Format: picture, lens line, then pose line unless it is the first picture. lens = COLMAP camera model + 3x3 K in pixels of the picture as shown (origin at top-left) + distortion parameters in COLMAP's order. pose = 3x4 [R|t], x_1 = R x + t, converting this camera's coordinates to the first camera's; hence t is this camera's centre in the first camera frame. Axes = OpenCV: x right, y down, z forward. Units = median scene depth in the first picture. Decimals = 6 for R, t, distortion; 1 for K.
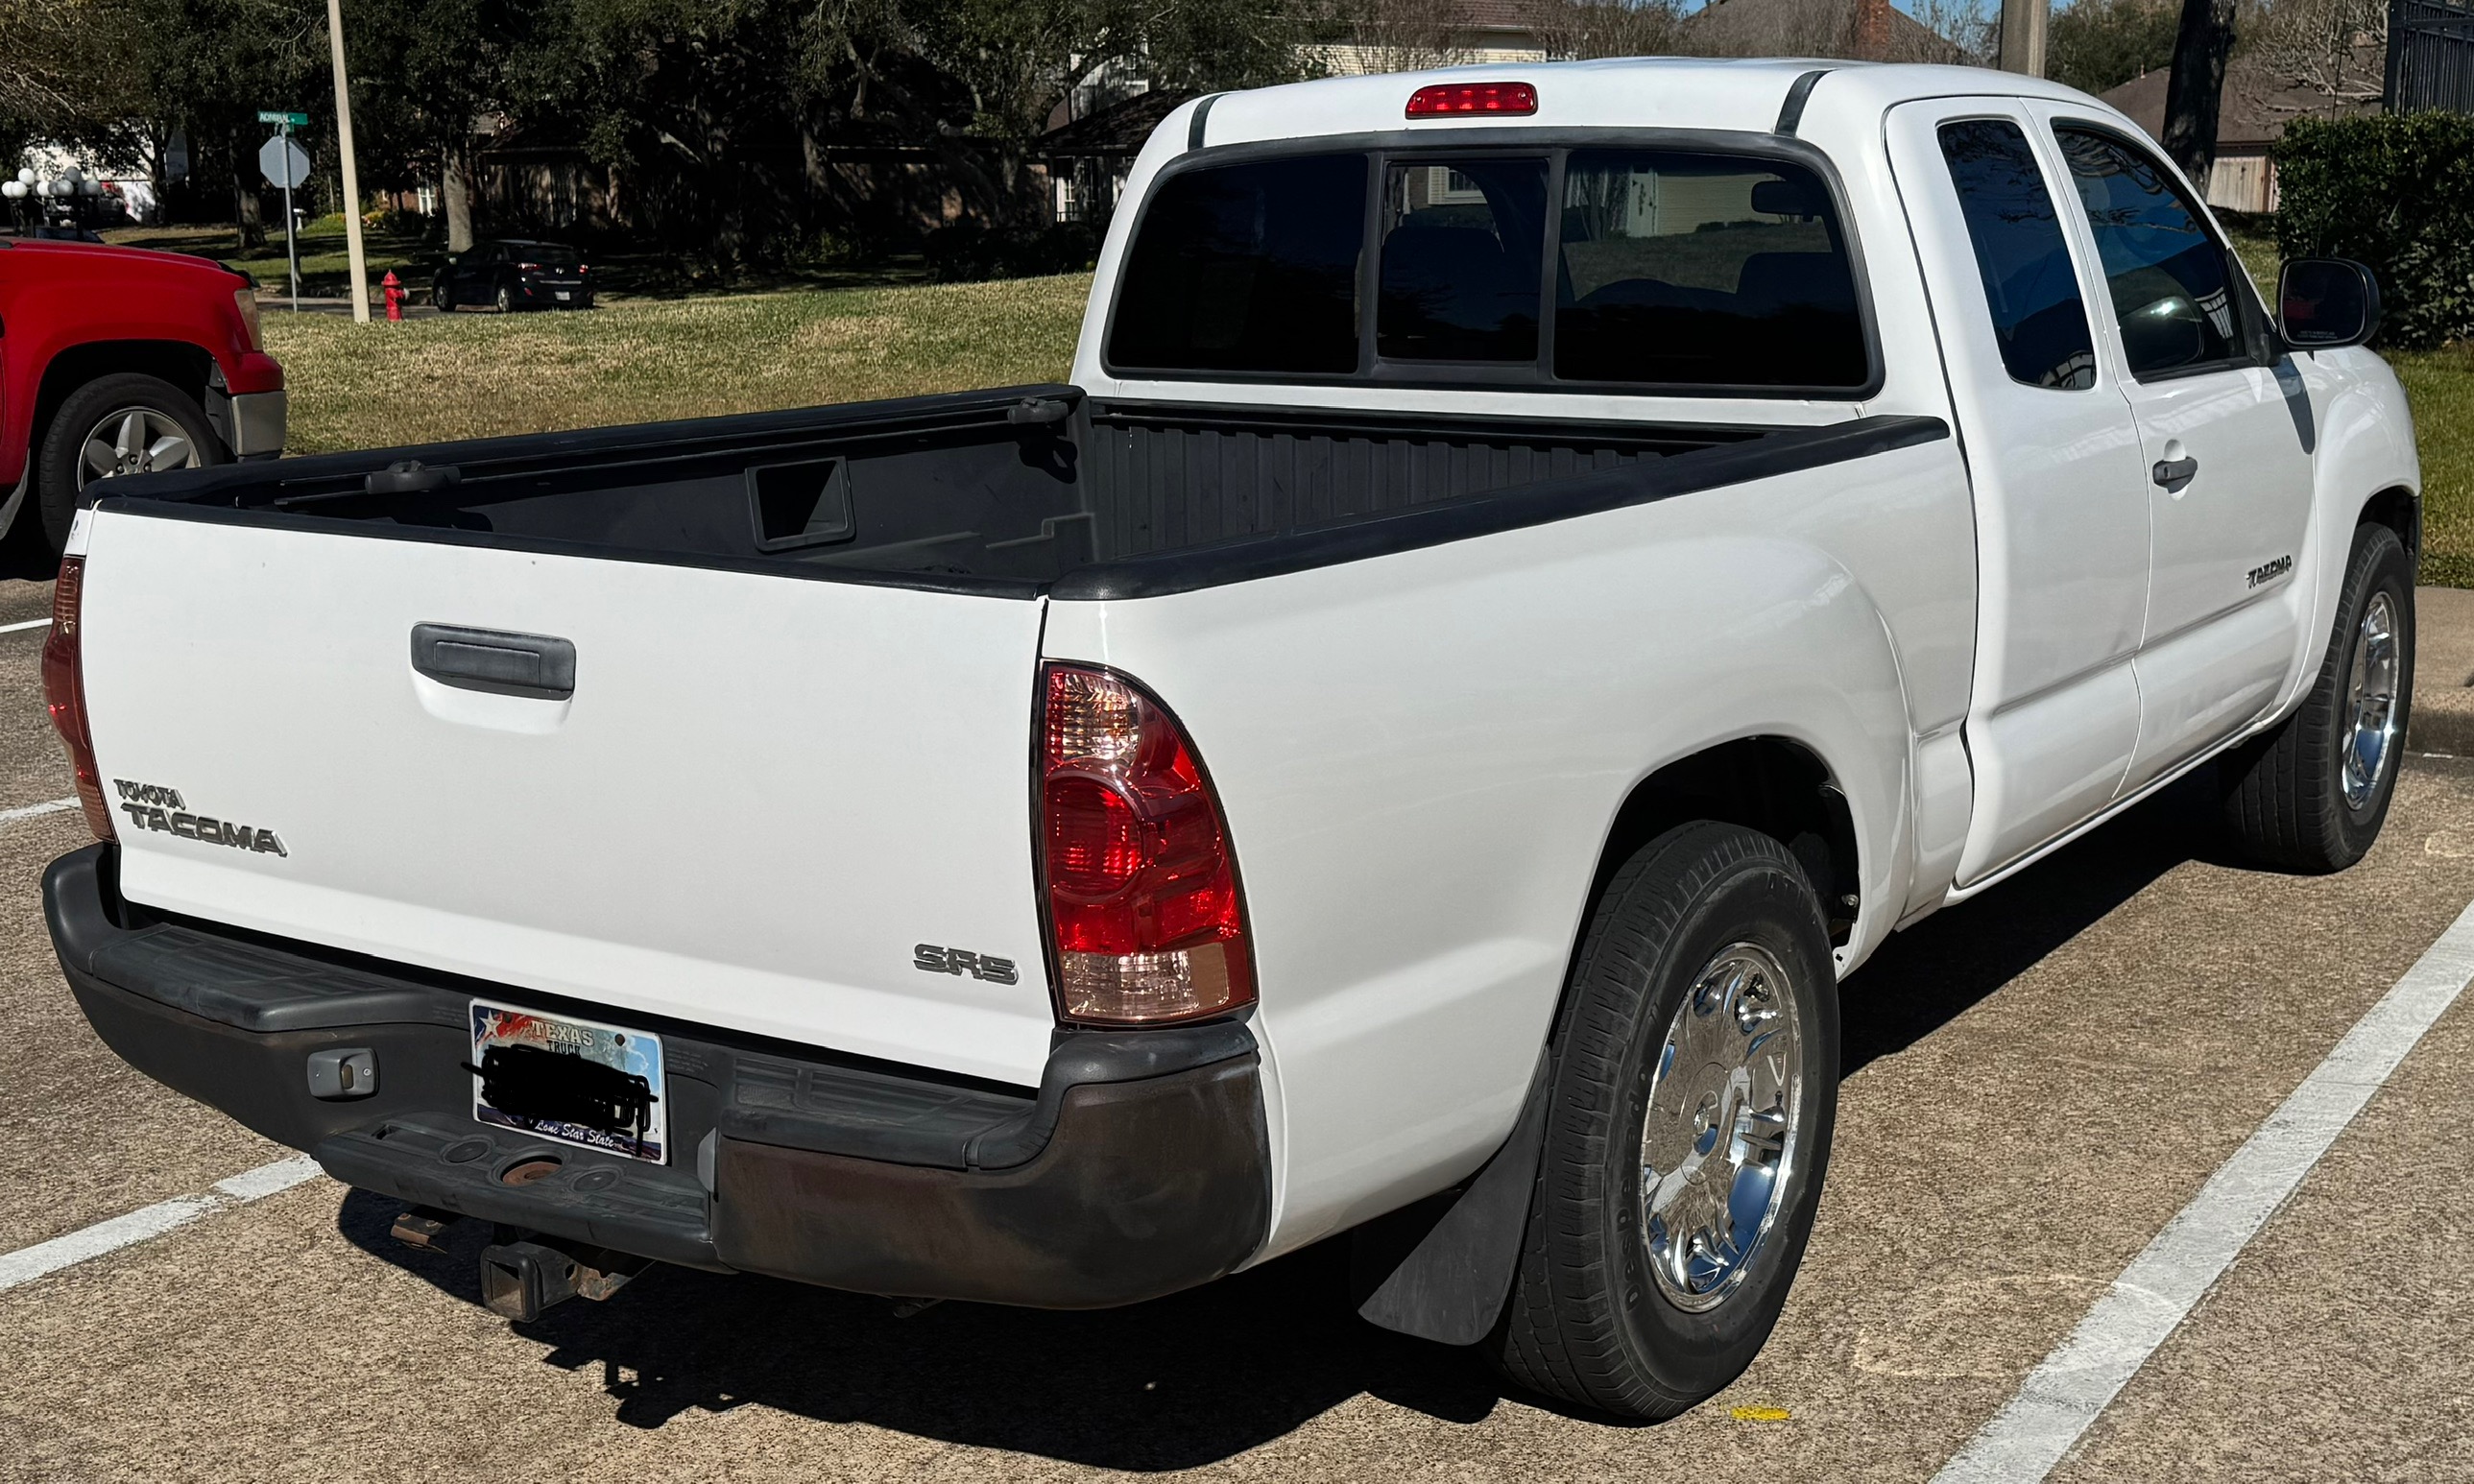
lens RADIAL K [[2757.9, 0, 1237.0], [0, 2757.9, 742.0], [0, 0, 1]] dist [0.149860, -0.198218]
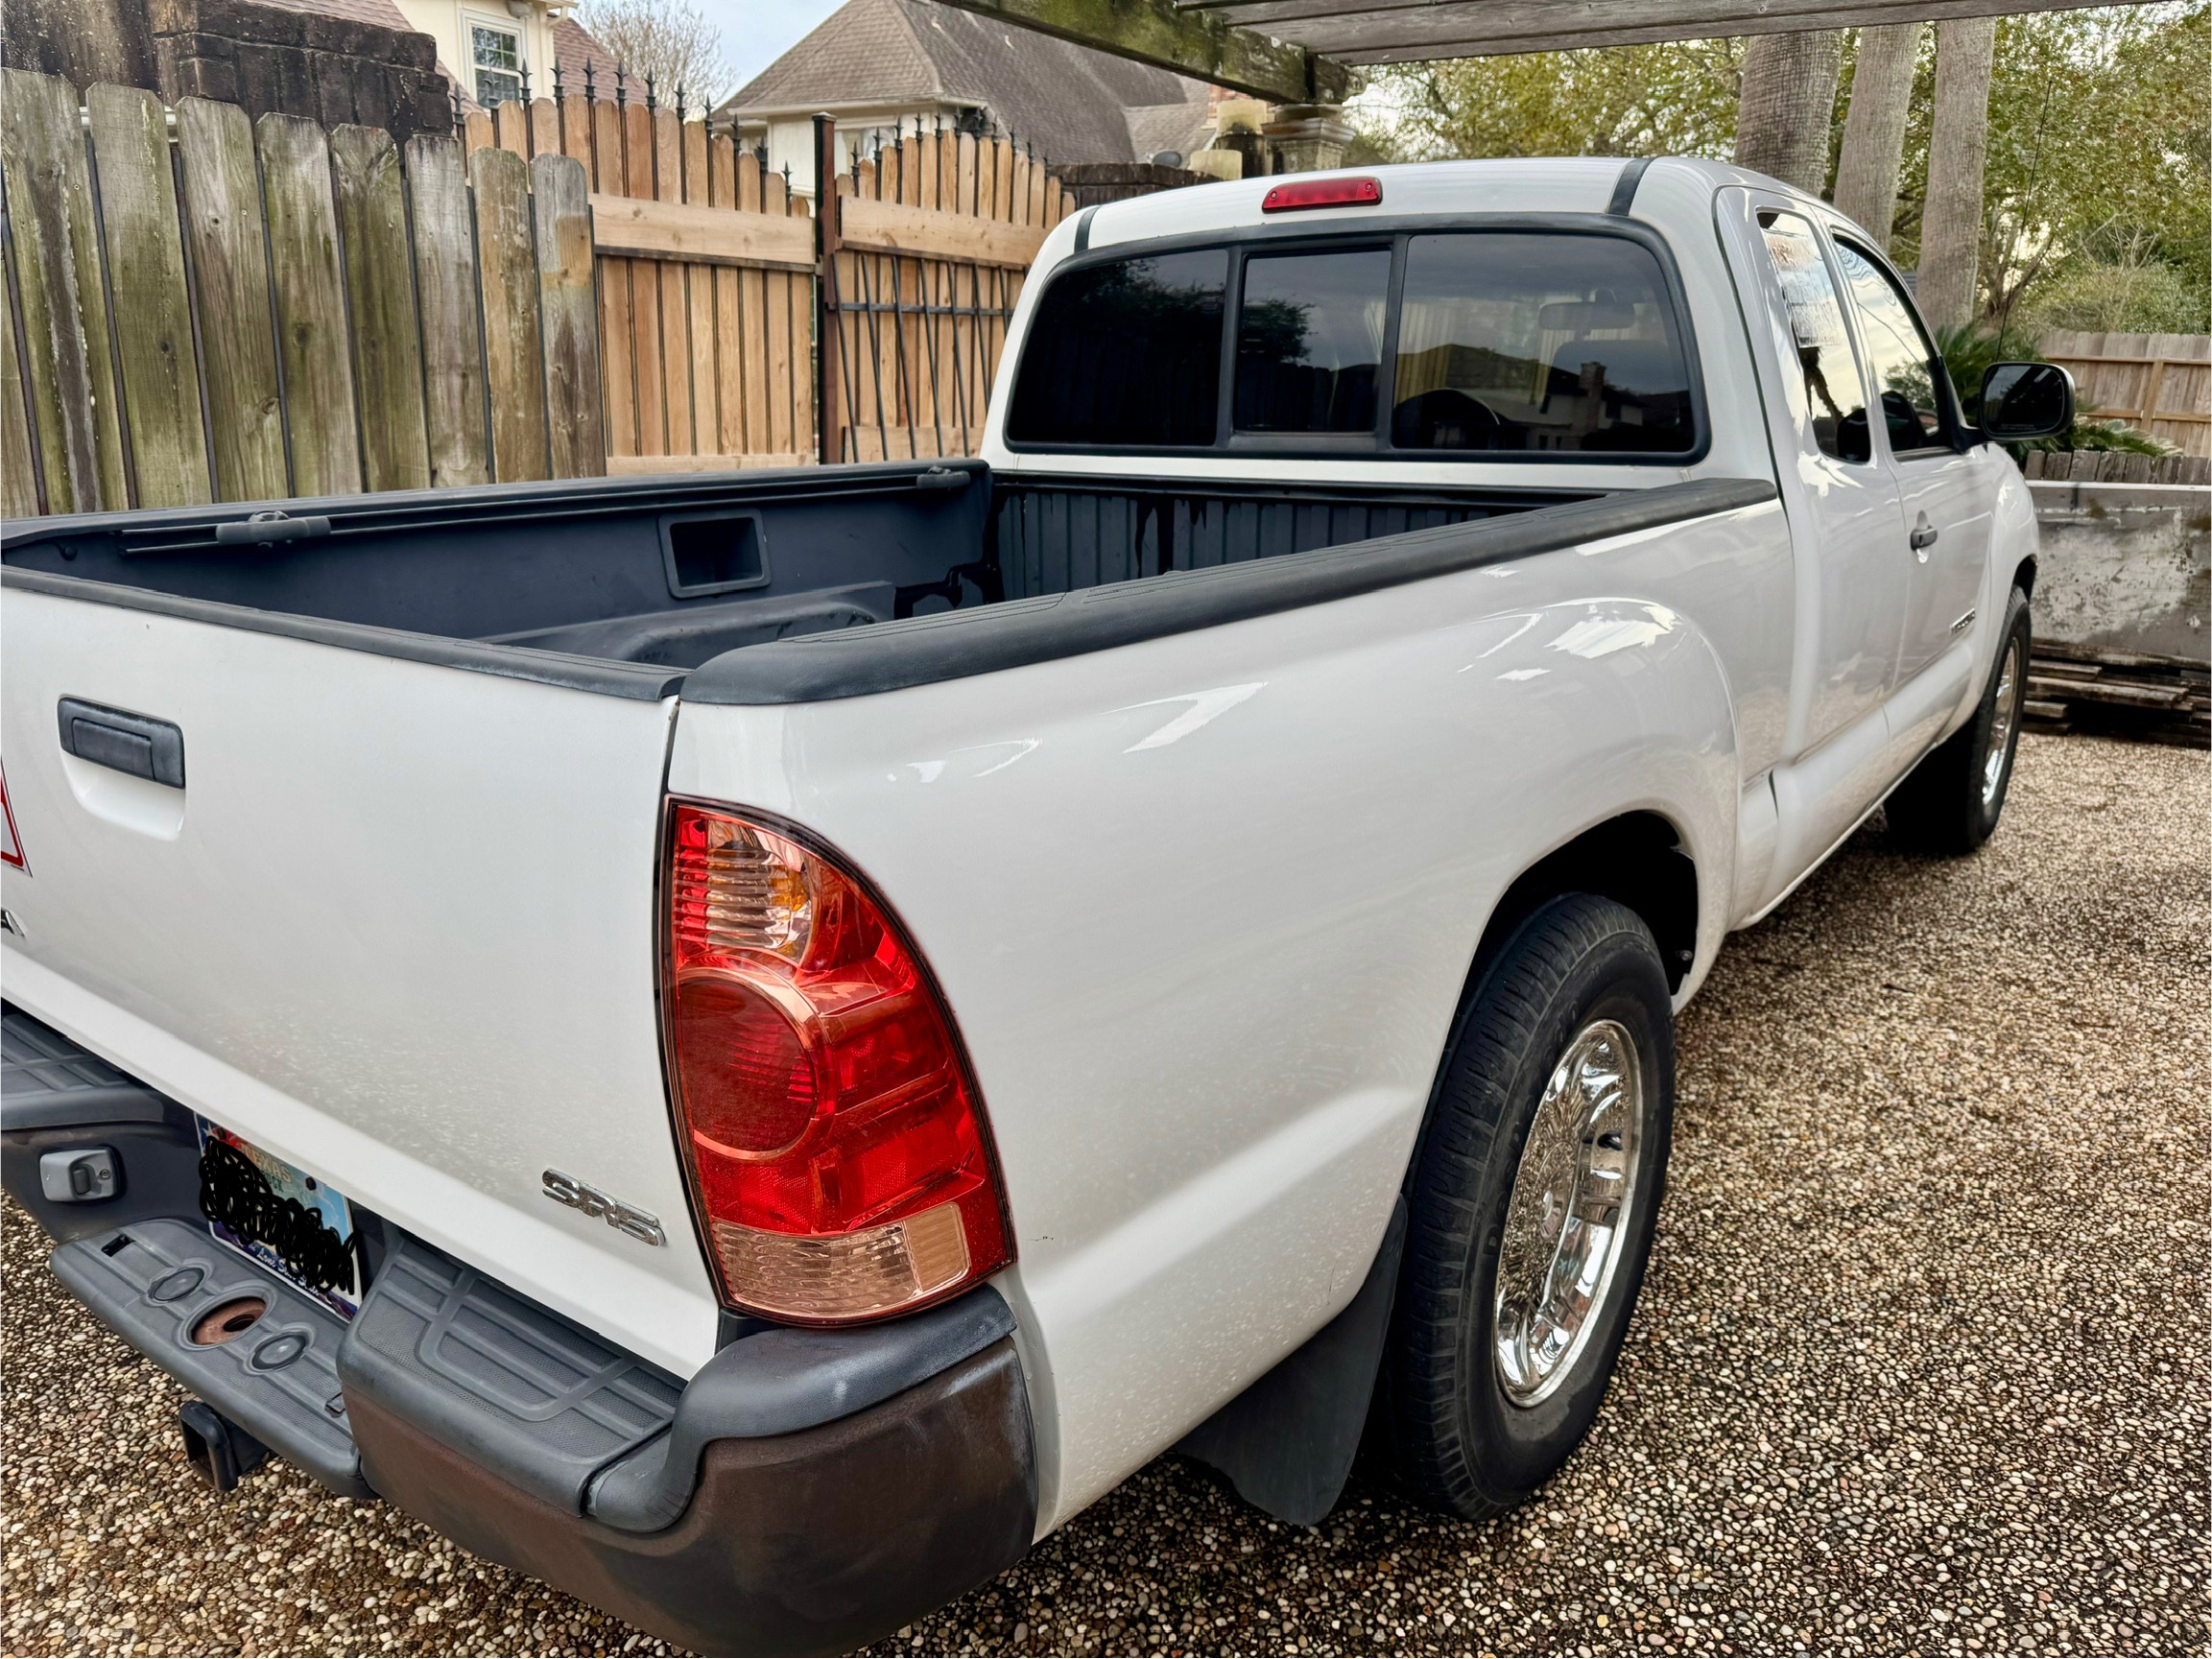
lens RADIAL K [[1600.5, 0, 1106.0], [0, 1600.5, 829.5], [0, 0, 1]] dist [0.030289, -0.048468]
pose [[0.999277, 0.013006, -0.035738, 0.032325], [-0.010107, 0.996732, 0.080147, -0.037729], [0.036664, -0.079728, 0.996142, 0.445959]]
